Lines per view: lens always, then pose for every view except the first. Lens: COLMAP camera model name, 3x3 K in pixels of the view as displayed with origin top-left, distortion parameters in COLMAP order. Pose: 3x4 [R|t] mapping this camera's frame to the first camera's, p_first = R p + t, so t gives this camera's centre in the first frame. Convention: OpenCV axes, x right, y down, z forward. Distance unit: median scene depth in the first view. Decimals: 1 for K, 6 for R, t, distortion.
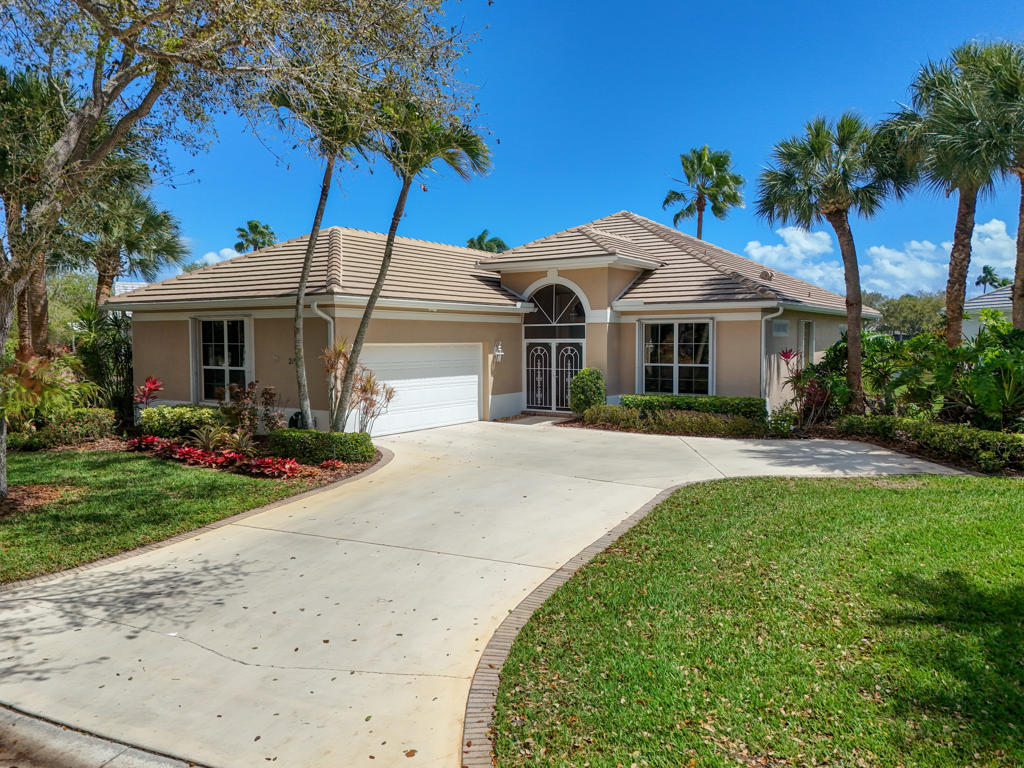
lens RADIAL K [[771.0, 0, 512.0], [0, 771.0, 384.0], [0, 0, 1]] dist [0.055070, -0.068895]
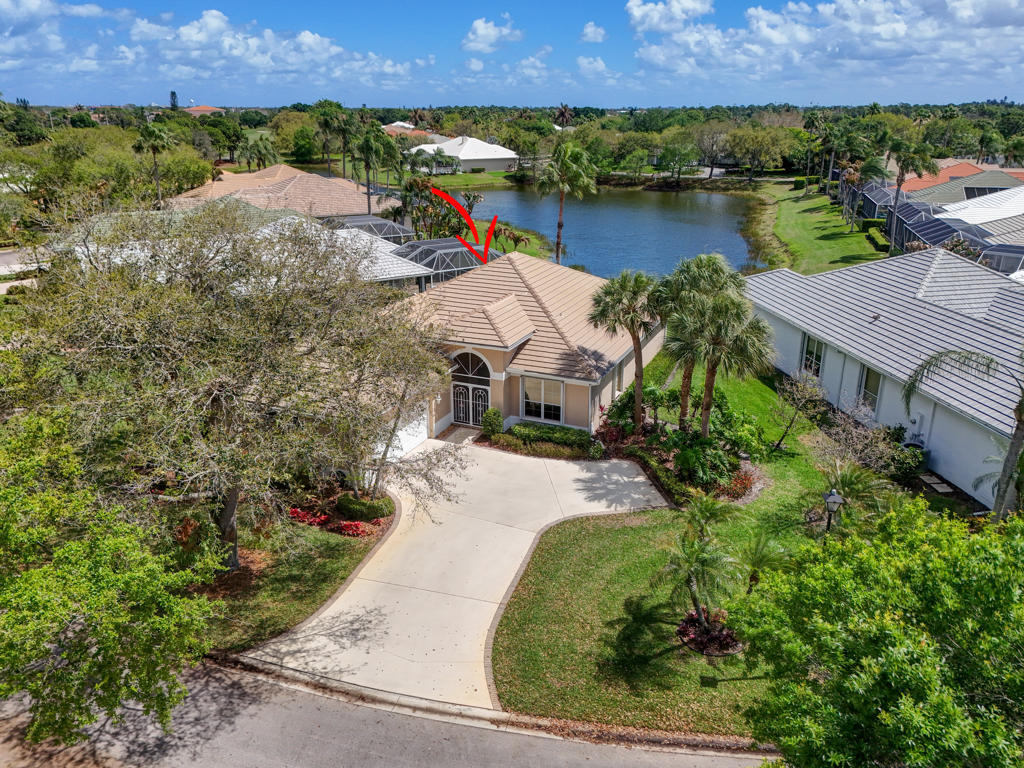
lens RADIAL K [[771.0, 0, 512.0], [0, 771.0, 384.0], [0, 0, 1]] dist [0.055070, -0.068895]
pose [[0.986220, -0.052417, 0.156916, -0.121267], [0.007011, 0.960870, 0.276911, -0.534834], [-0.165291, -0.271995, 0.947997, -0.599122]]
